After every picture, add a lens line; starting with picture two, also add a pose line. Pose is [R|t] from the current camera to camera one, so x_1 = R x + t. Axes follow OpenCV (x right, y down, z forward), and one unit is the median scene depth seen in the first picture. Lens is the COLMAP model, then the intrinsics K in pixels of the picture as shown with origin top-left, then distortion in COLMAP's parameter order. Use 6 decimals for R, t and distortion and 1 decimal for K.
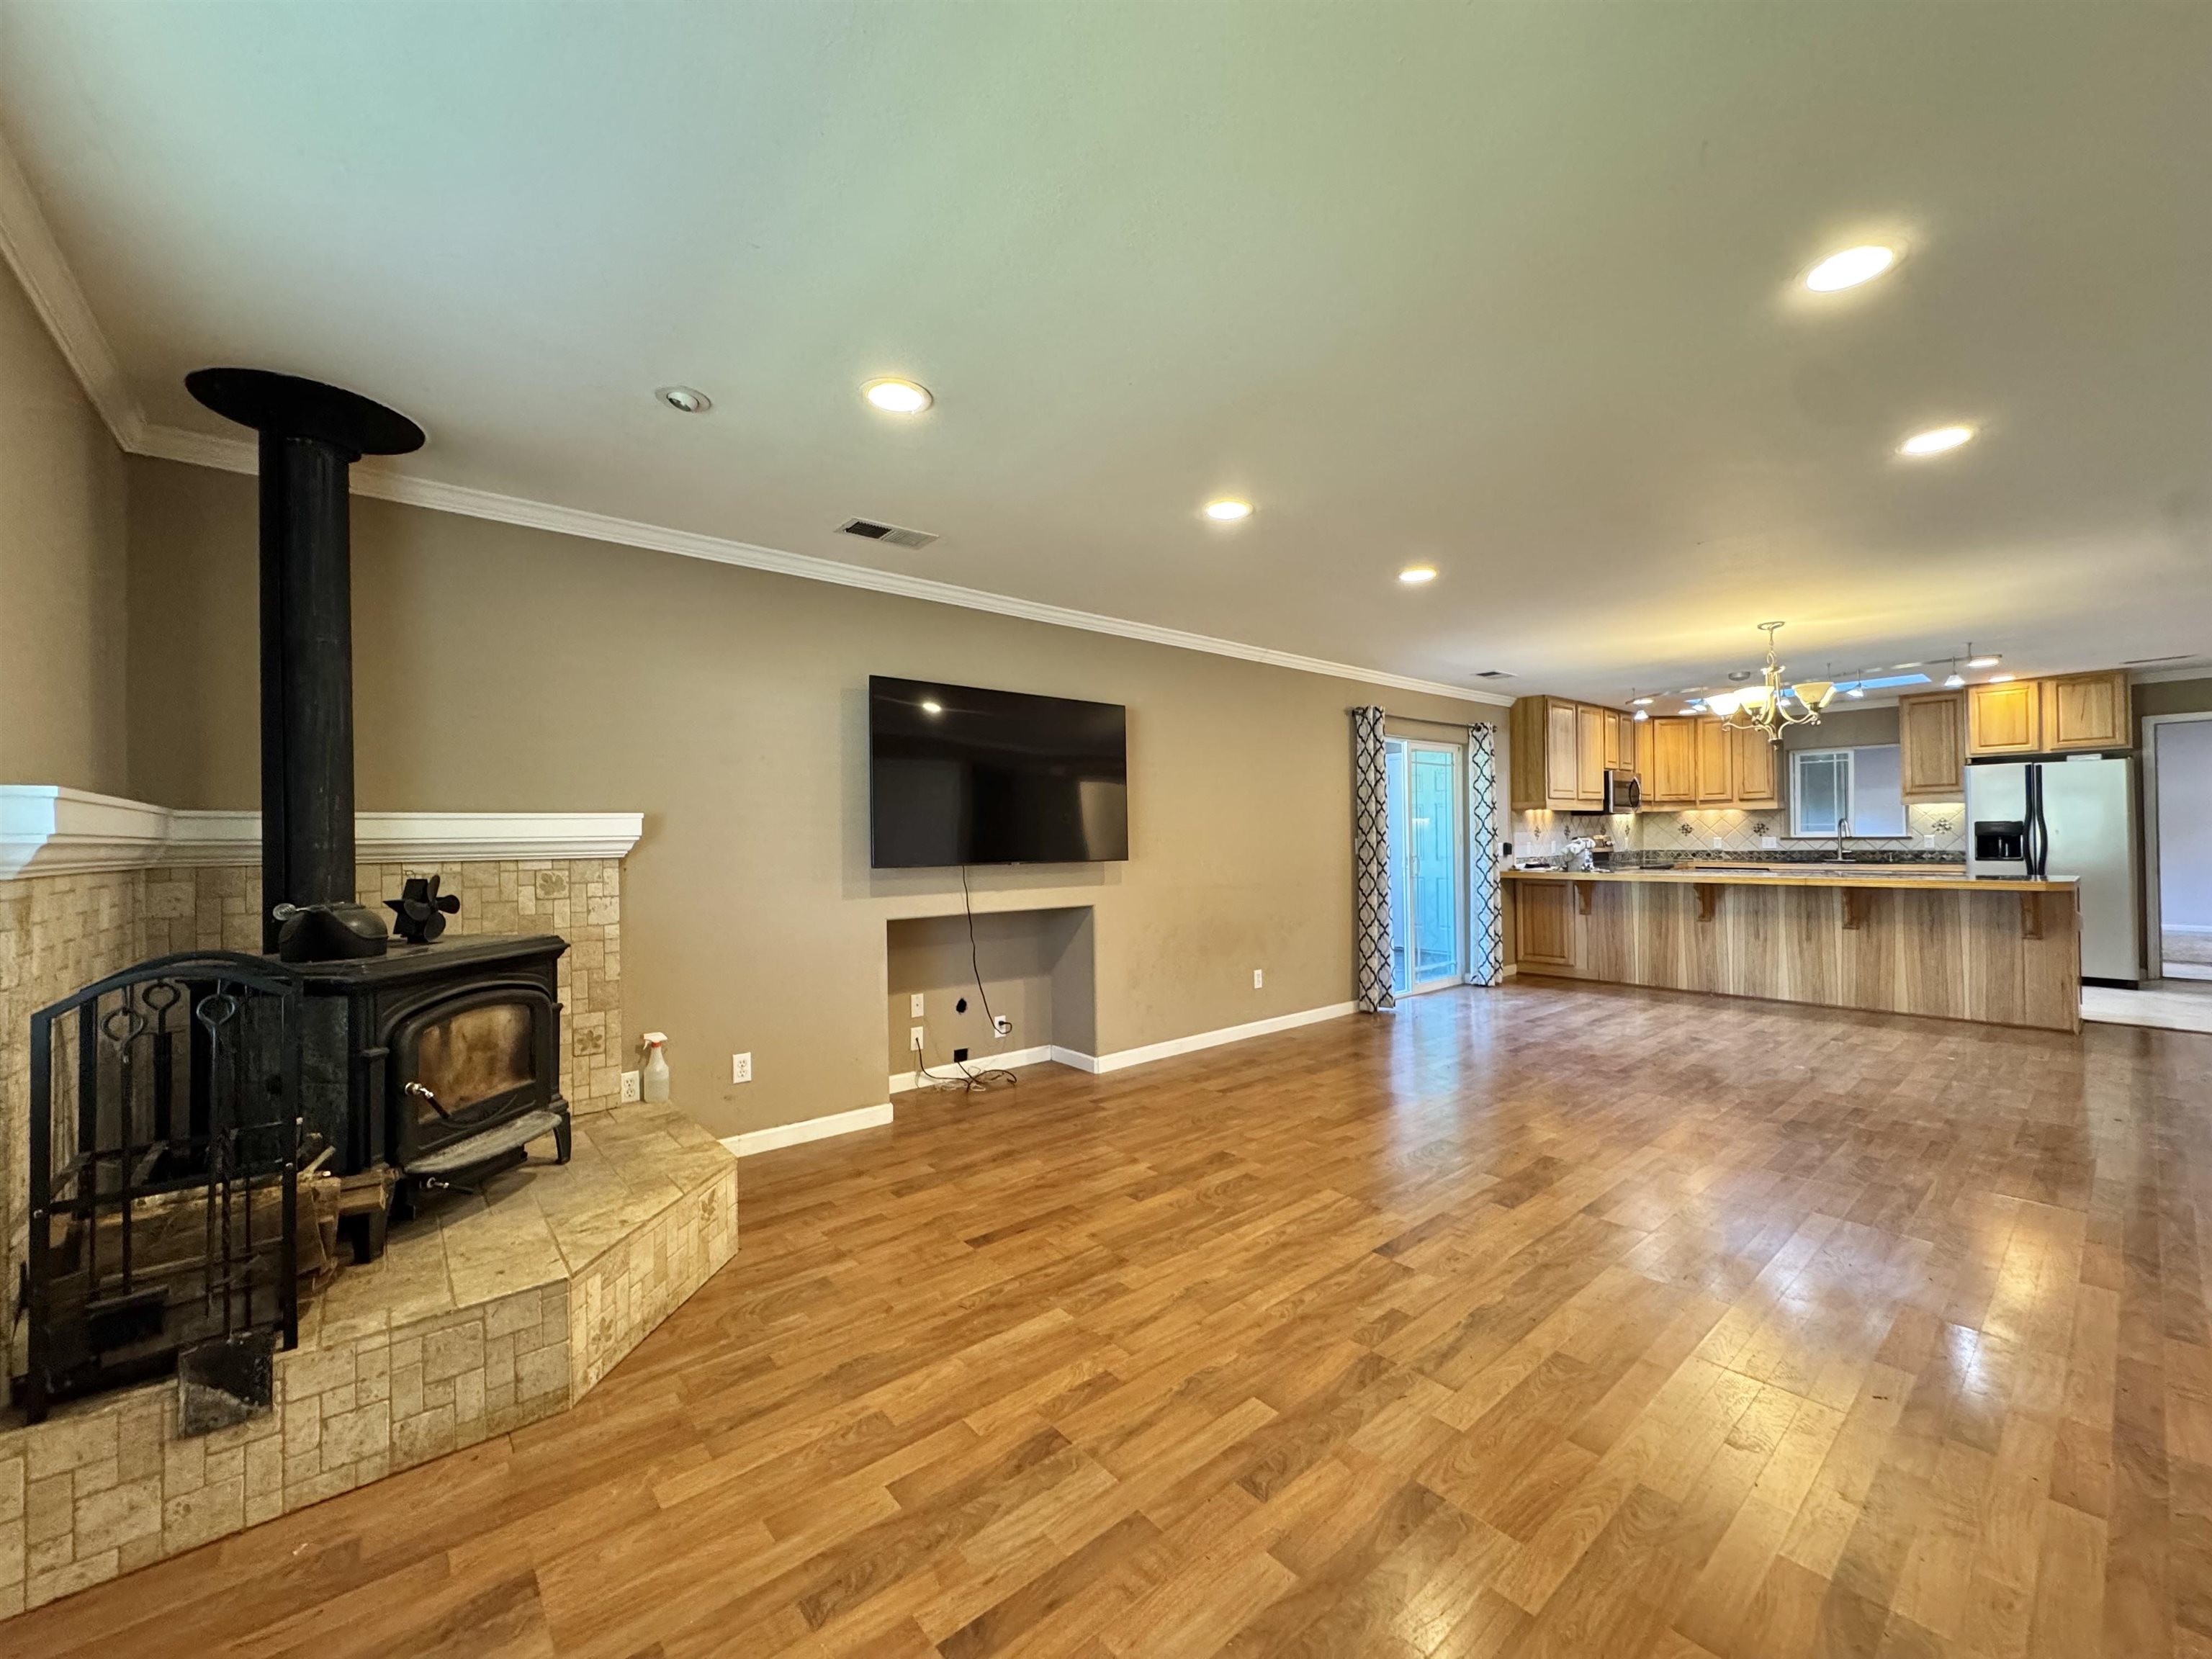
lens RADIAL K [[888.2, 0, 1104.7], [0, 888.2, 832.0], [0, 0, 1]] dist [0.003040, 0.000052]
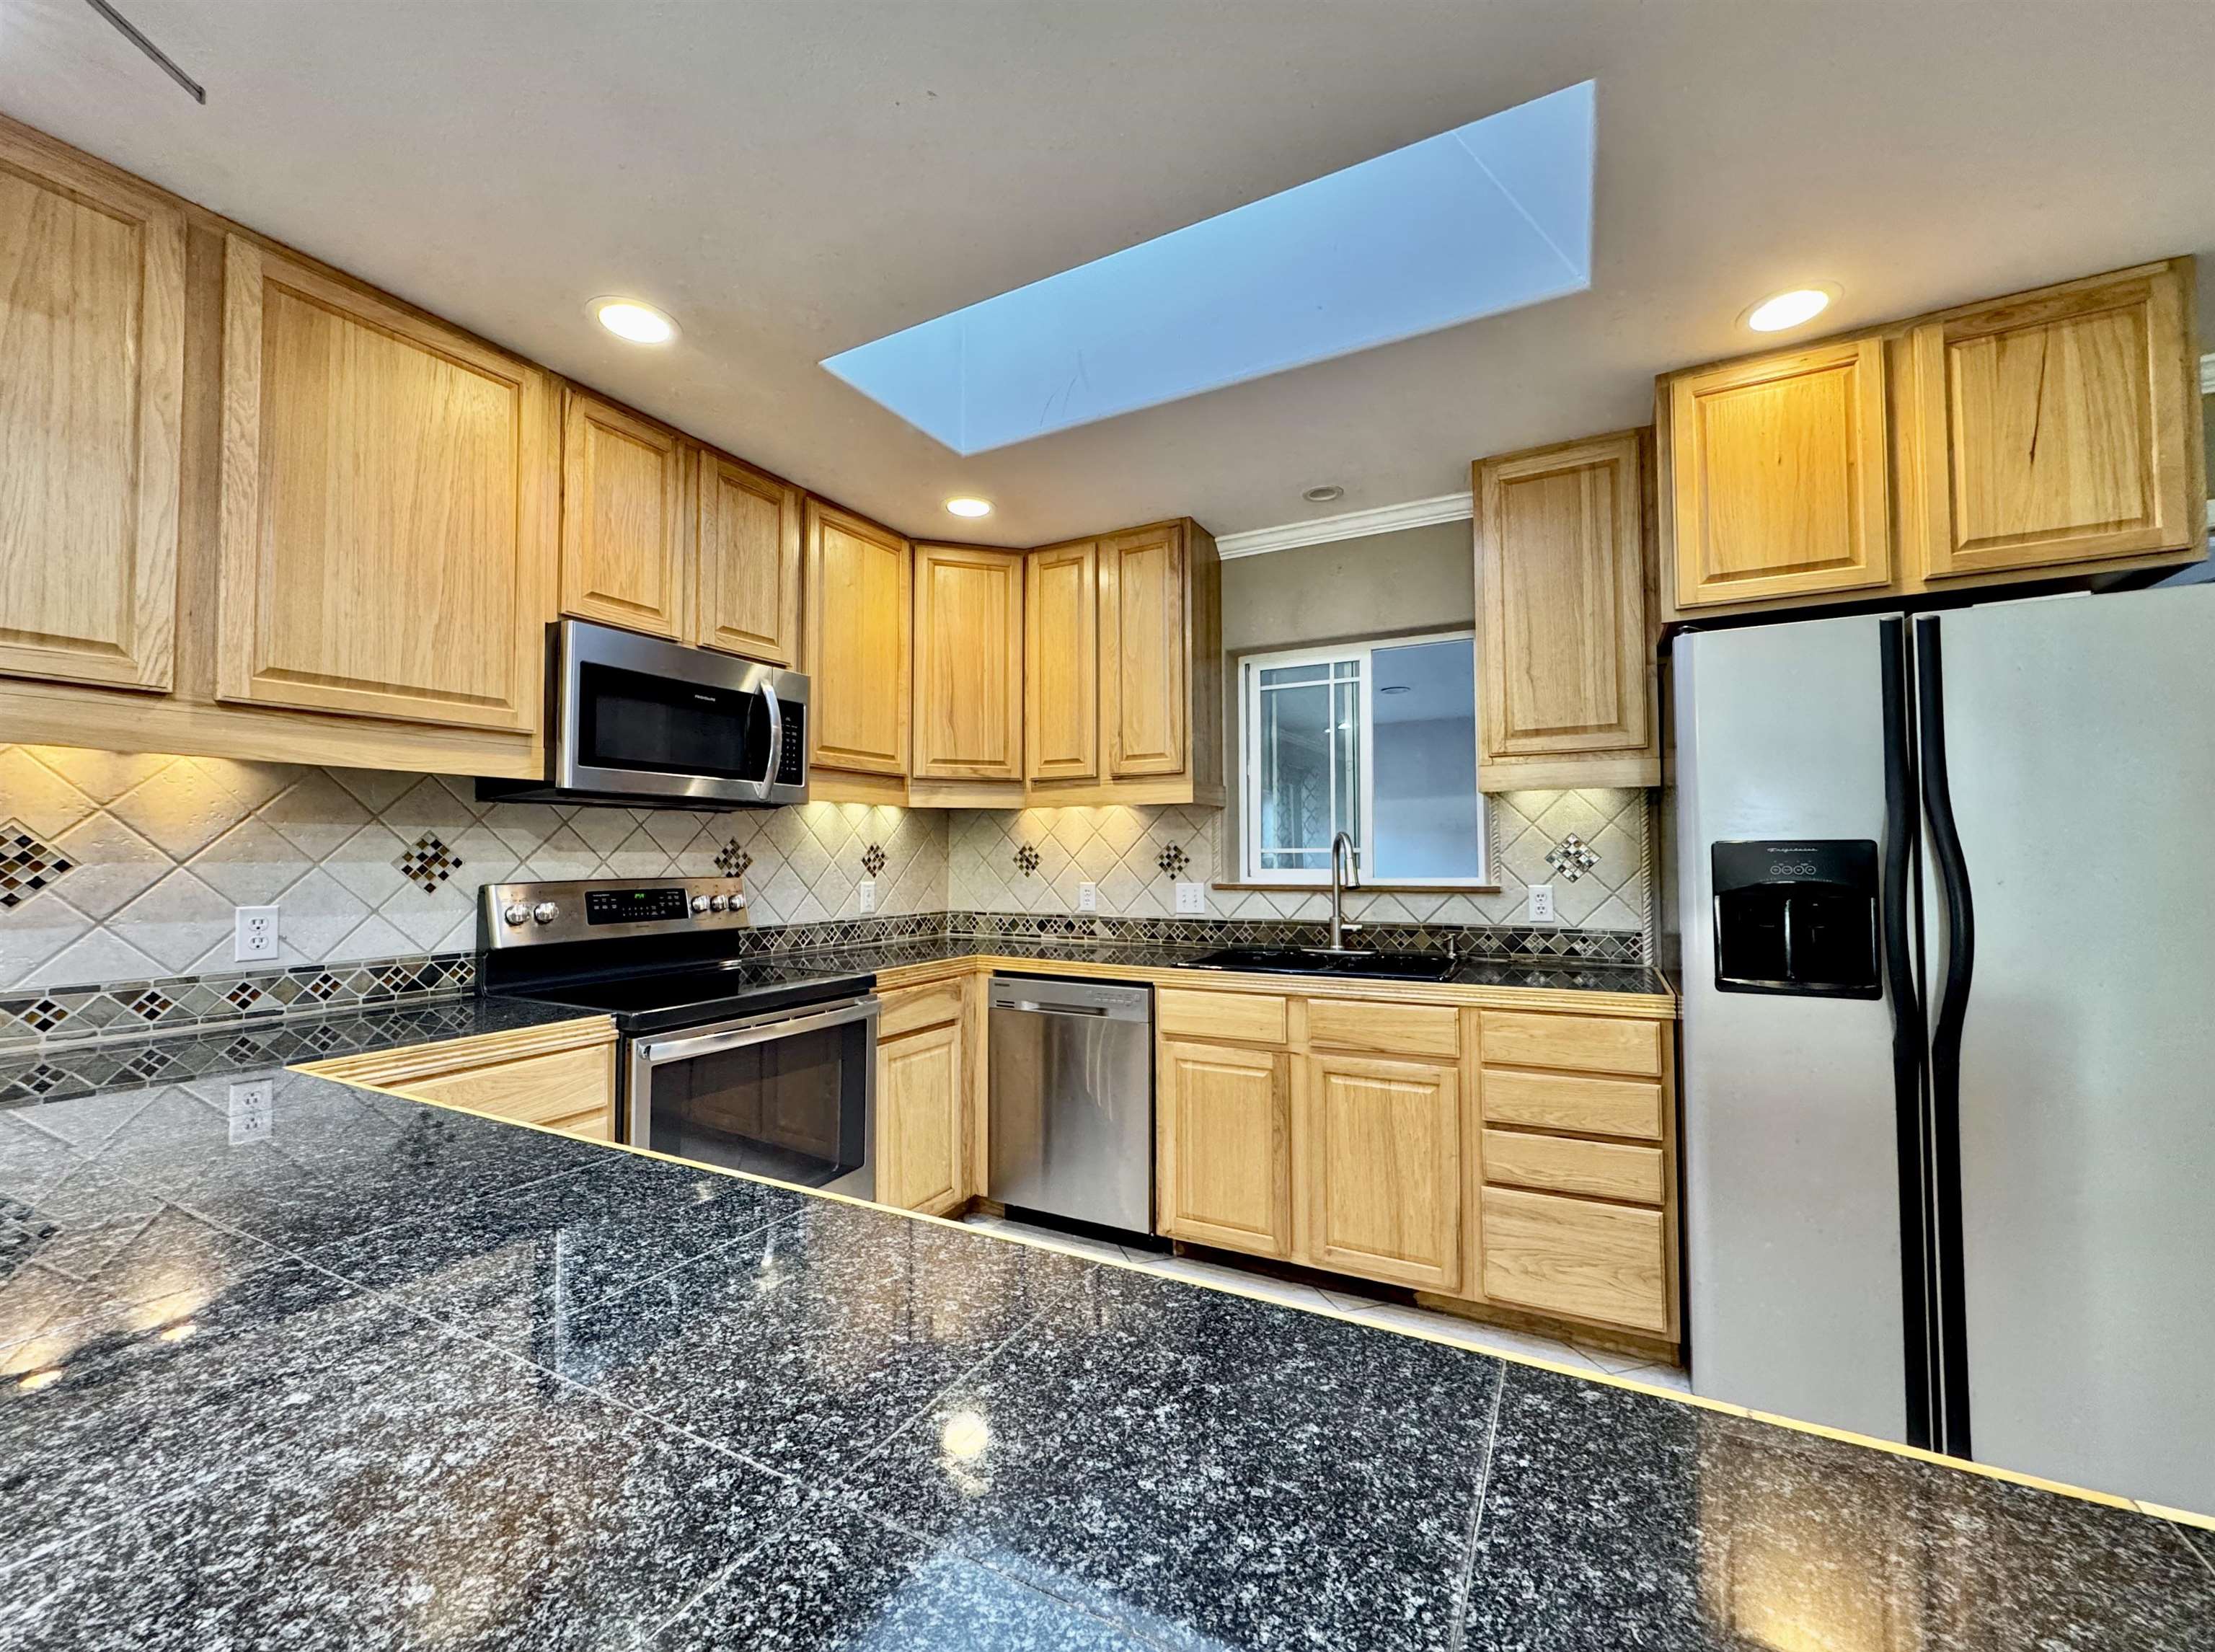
lens RADIAL K [[889.4, 0, 1109.5], [0, 889.4, 826.8], [0, 0, 1]] dist [0.003040, 0.000052]
pose [[0.930856, 0.023815, 0.364609, 0.615525], [-0.011873, 0.999318, -0.034960, -0.004224], [-0.365193, 0.028214, 0.930504, 0.706750]]
